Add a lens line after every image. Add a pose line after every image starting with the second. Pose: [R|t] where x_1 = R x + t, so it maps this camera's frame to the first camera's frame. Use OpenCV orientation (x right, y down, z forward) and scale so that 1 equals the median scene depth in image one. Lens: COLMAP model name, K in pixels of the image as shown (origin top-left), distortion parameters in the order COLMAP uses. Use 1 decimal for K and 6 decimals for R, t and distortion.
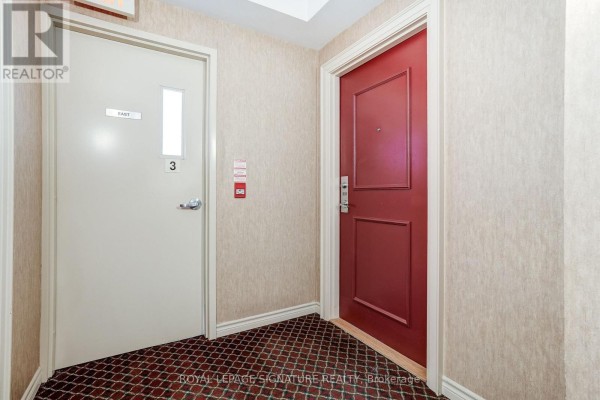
lens RADIAL K [[288.1, 0, 297.4], [0, 288.1, 199.3], [0, 0, 1]] dist [-0.048262, 0.026546]
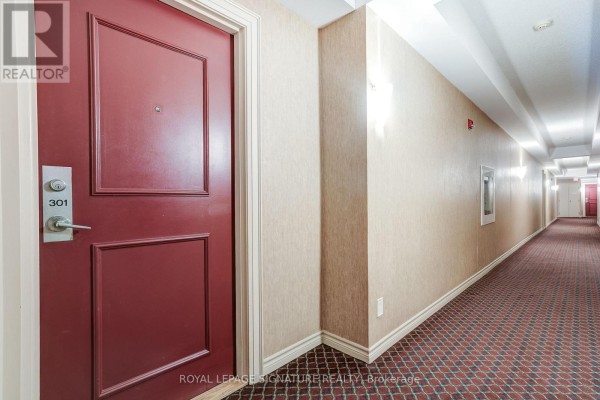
lens RADIAL K [[288.1, 0, 297.4], [0, 288.1, 199.3], [0, 0, 1]] dist [-0.048262, 0.026546]
pose [[-0.278331, -0.010488, 0.960428, -0.444071], [0.011284, 0.999836, 0.014188, -0.031100], [-0.960419, 0.014786, -0.278167, 0.834494]]
